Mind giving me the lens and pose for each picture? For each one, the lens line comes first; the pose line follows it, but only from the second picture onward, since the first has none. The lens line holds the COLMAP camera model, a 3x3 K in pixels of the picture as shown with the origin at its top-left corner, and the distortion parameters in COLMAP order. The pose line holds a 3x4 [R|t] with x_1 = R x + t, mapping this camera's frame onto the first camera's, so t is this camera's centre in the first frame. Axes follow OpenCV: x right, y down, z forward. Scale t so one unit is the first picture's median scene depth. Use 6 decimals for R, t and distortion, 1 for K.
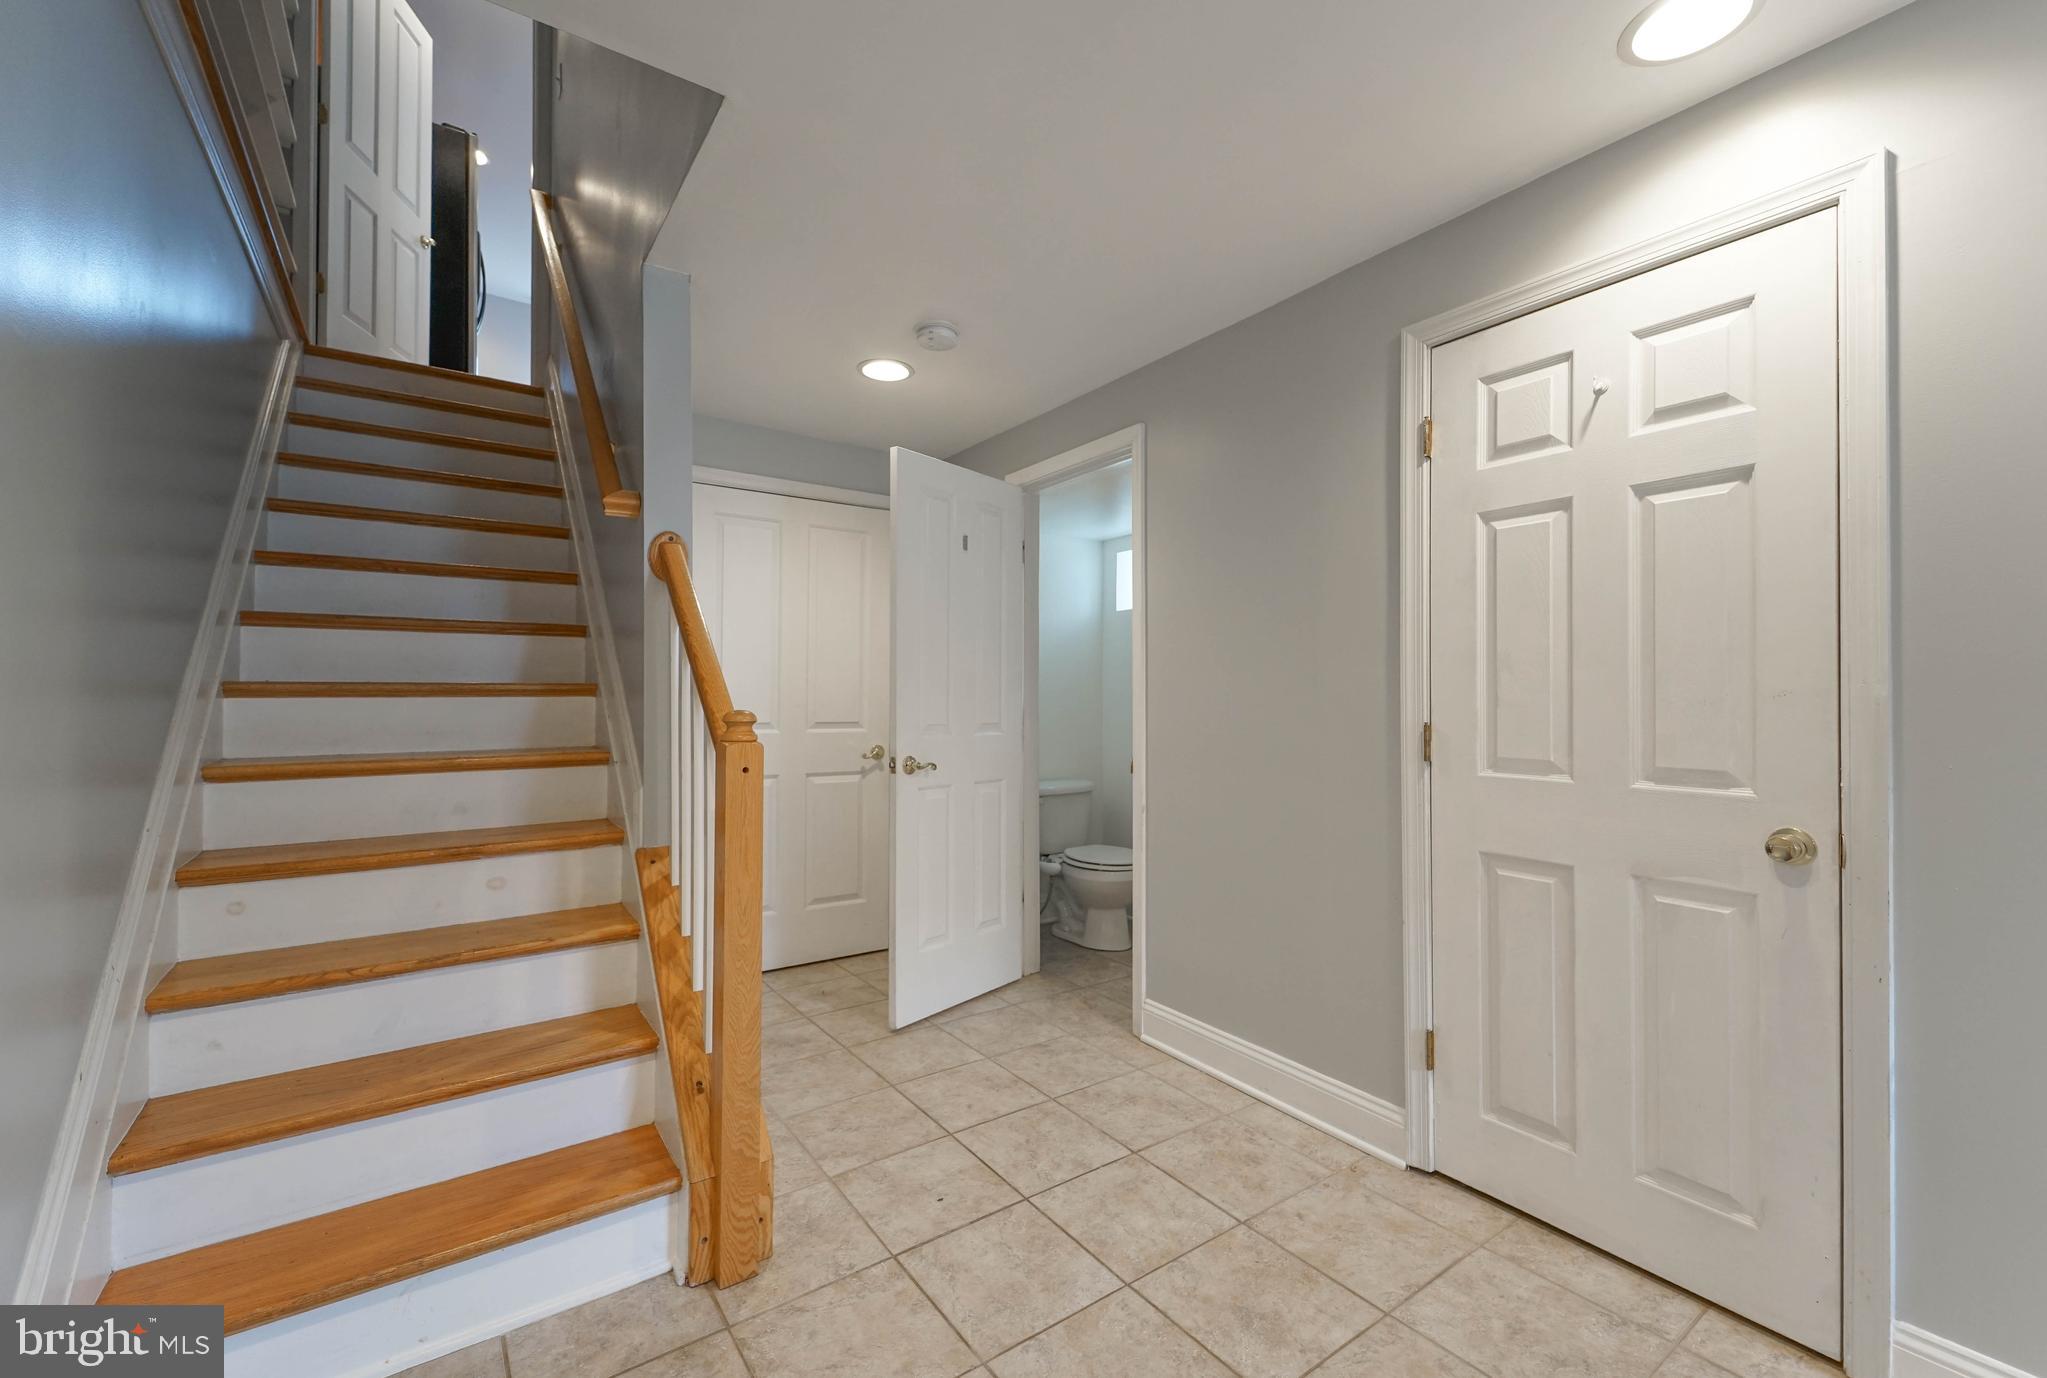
lens RADIAL K [[841.1, 0, 1013.9], [0, 841.1, 684.8], [0, 0, 1]] dist [0.027838, -0.013981]
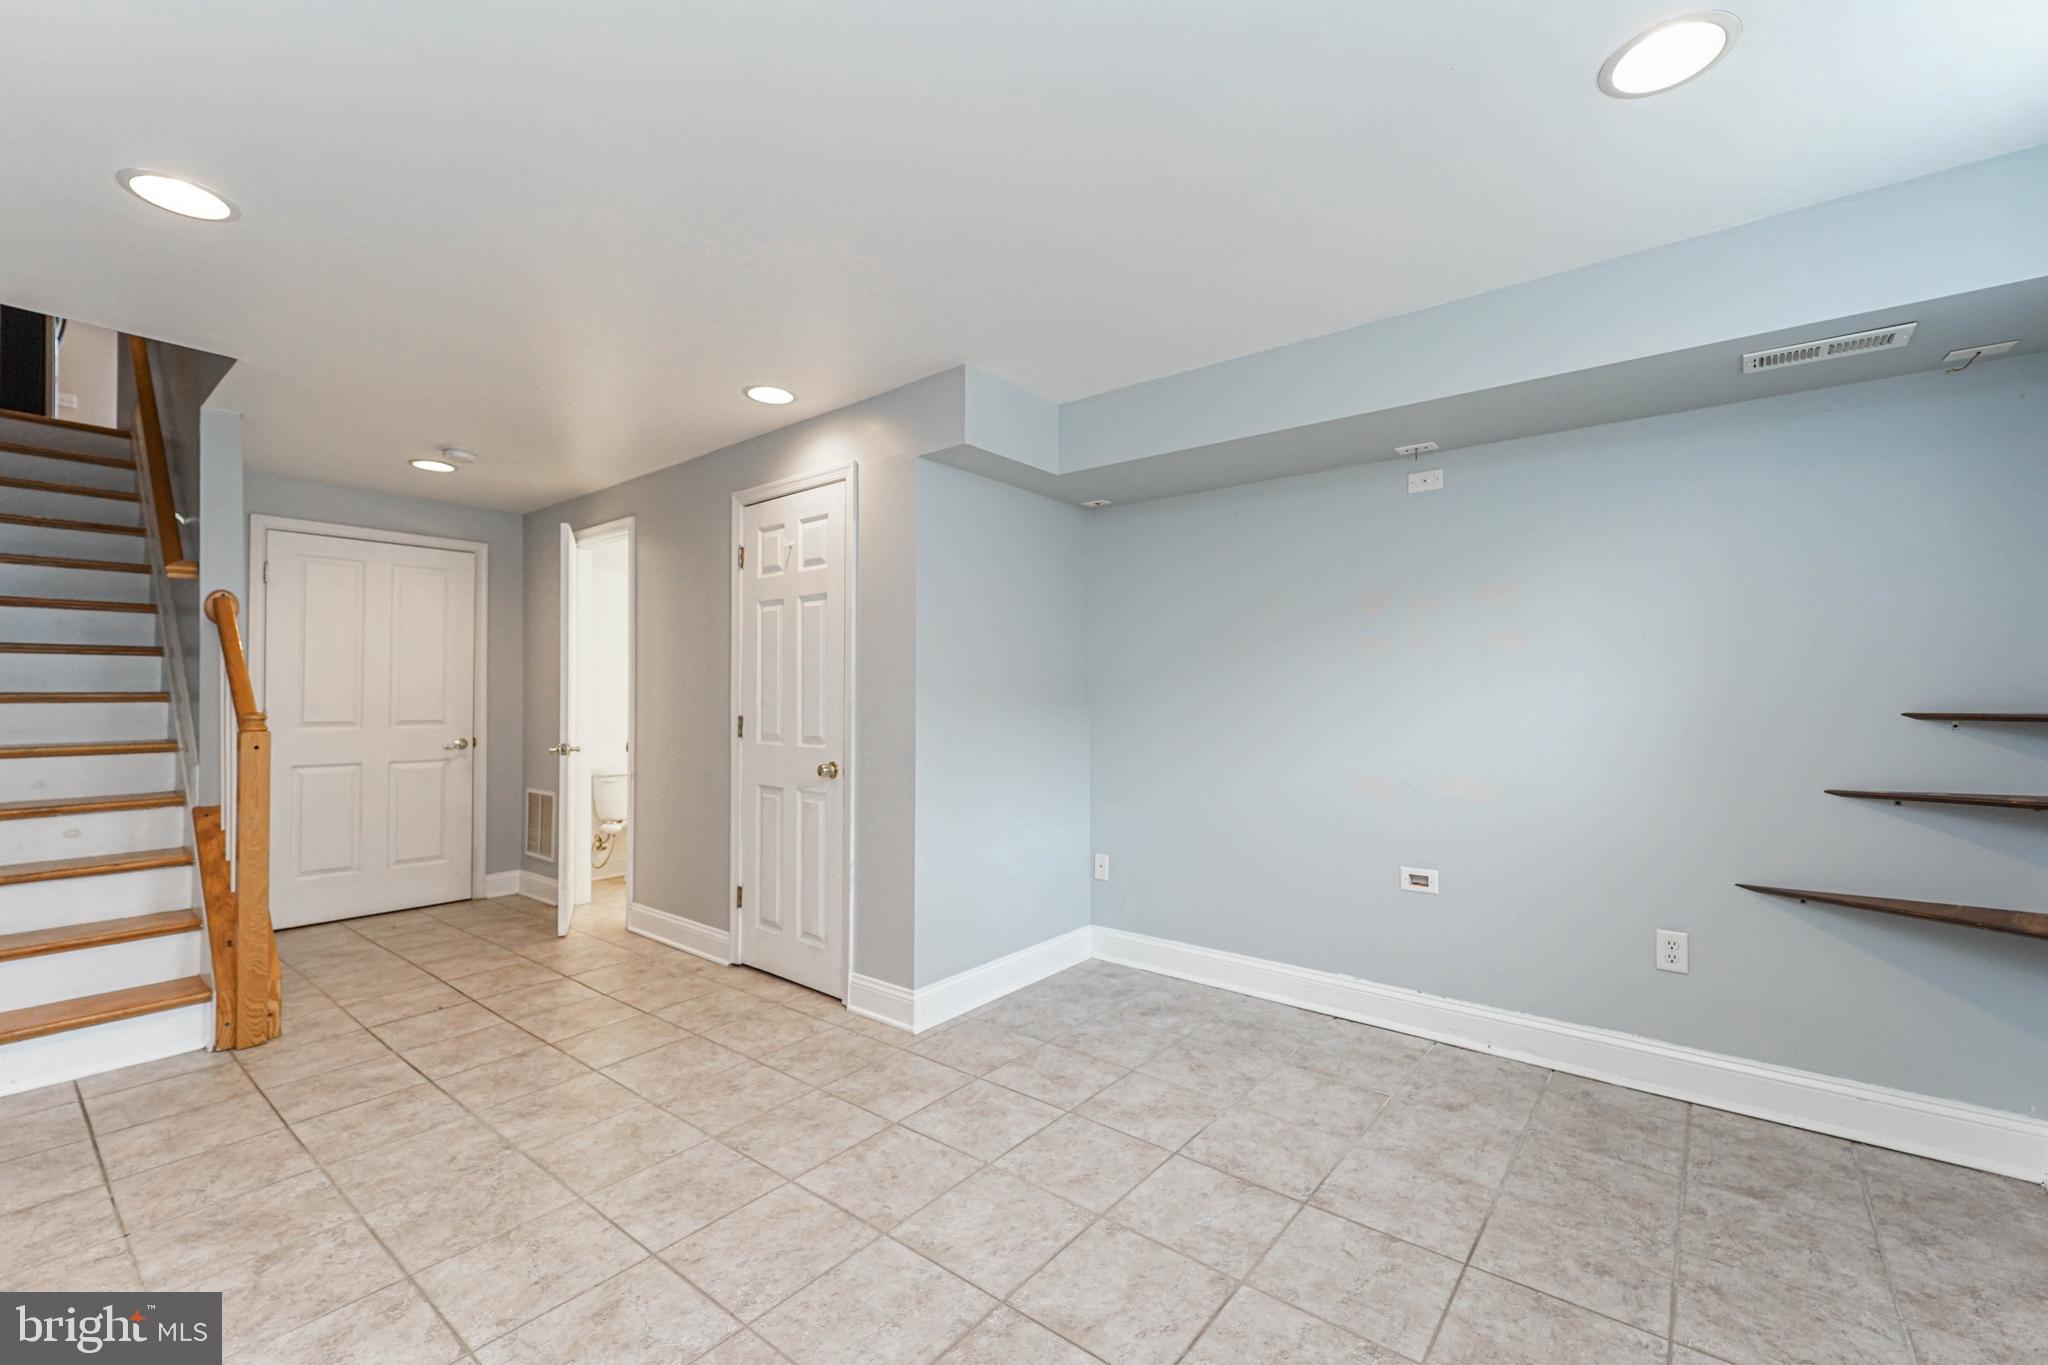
lens RADIAL K [[859.6, 0, 1043.7], [0, 859.6, 683.0], [0, 0, 1]] dist [0.020931, -0.009095]
pose [[0.960003, 0.001265, 0.279986, 0.622133], [-0.001352, 0.999999, 0.000116, -0.025817], [-0.279986, -0.000490, 0.960004, -0.977100]]
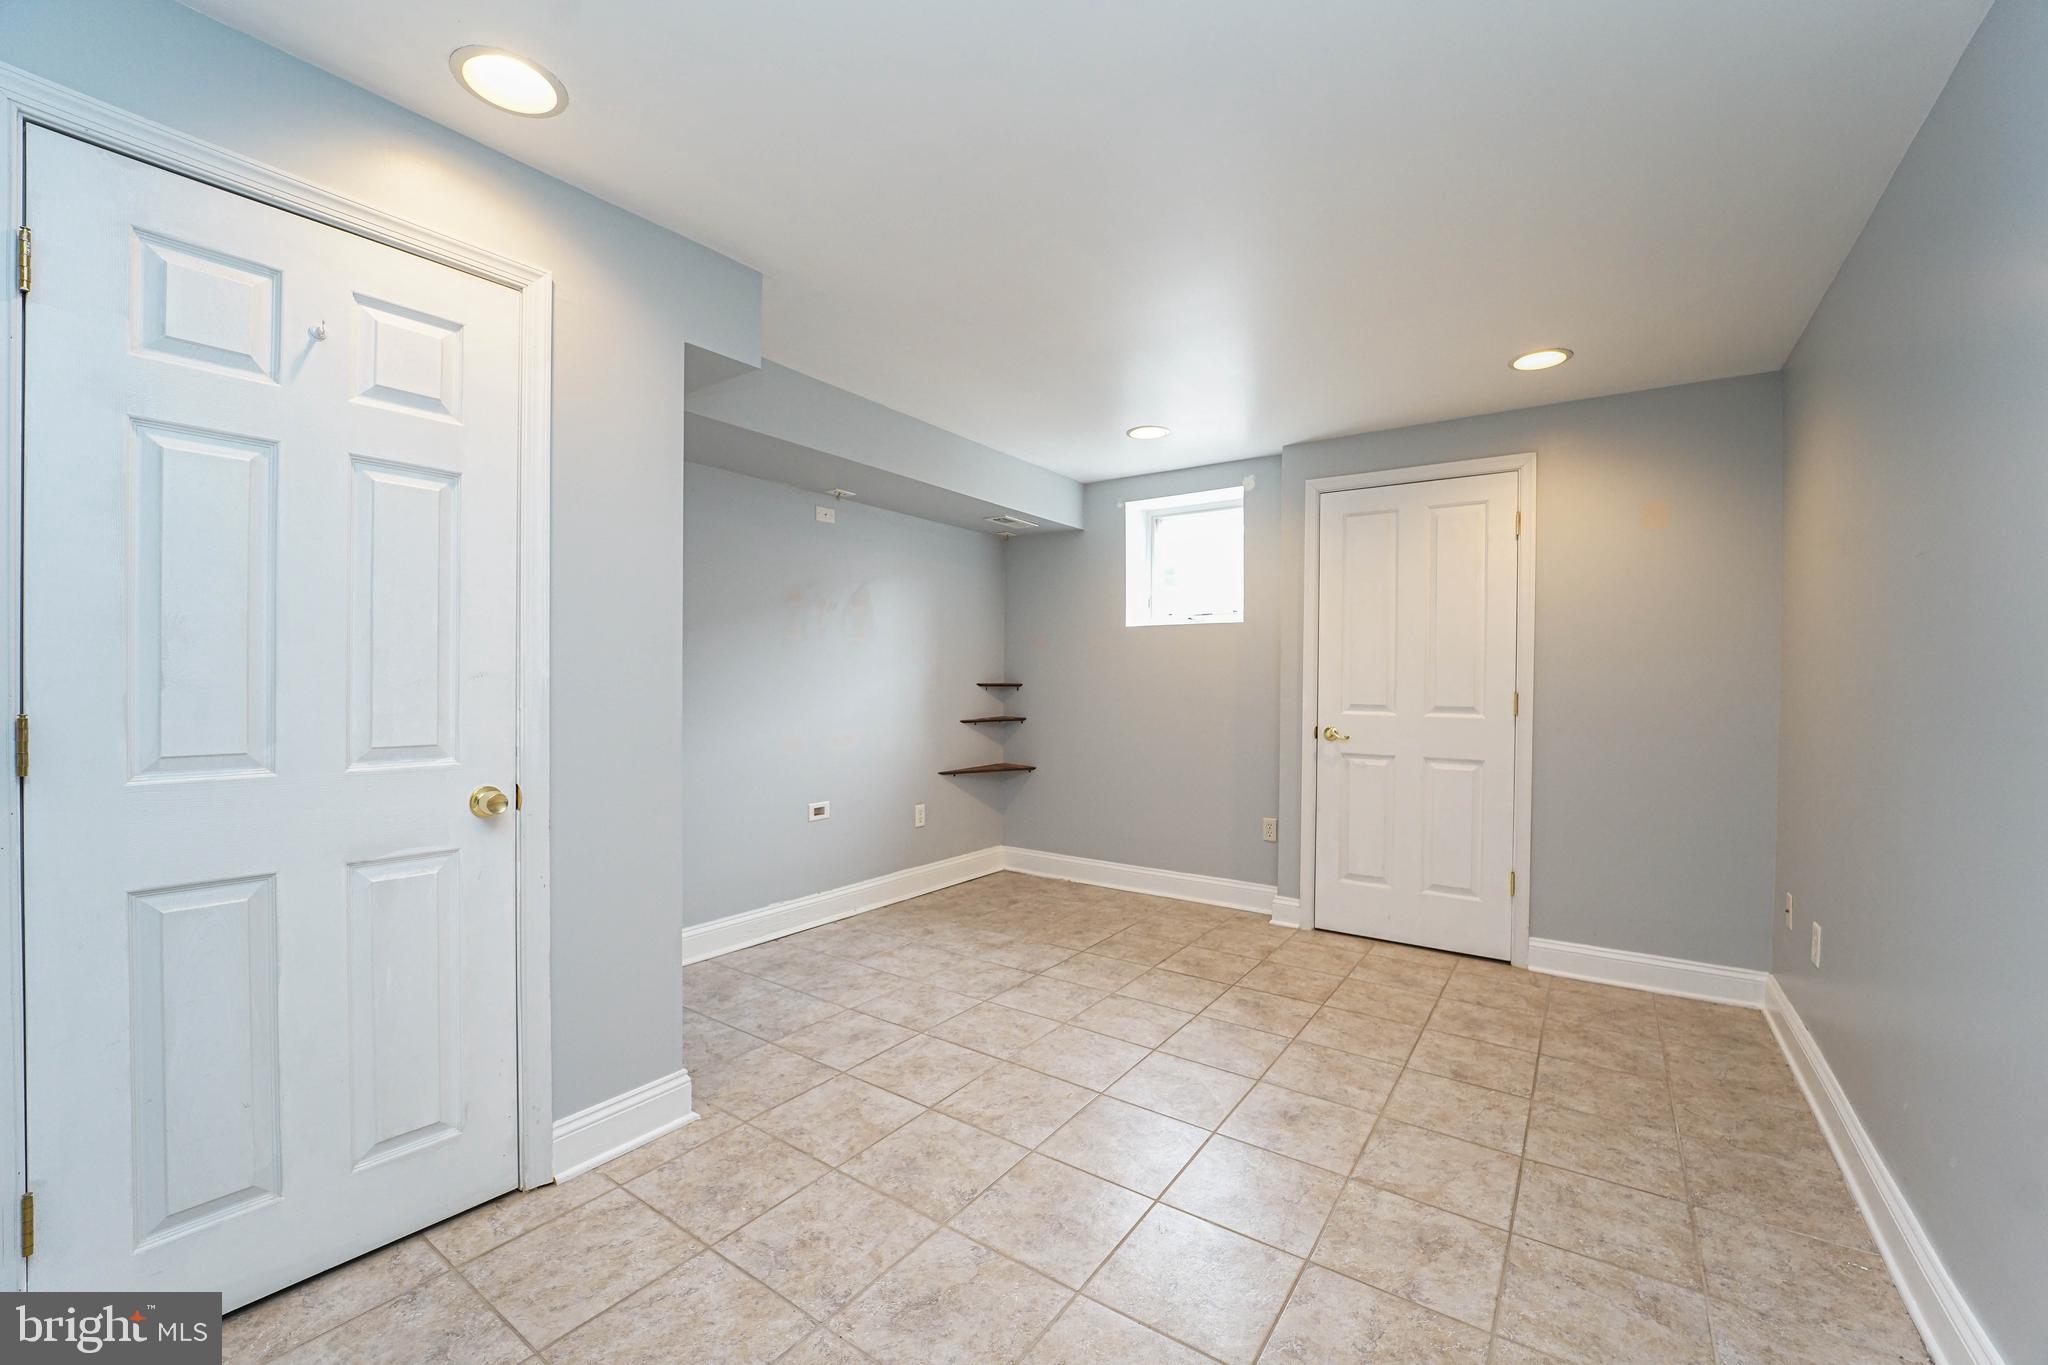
lens RADIAL K [[847.1, 0, 1044.3], [0, 847.1, 681.8], [0, 0, 1]] dist [-0.022627, -0.000468]
pose [[-0.364312, -0.009890, 0.931225, -0.373402], [-0.025243, 0.999681, 0.000742, 0.000295], [-0.930935, -0.023236, -0.364445, 0.541403]]
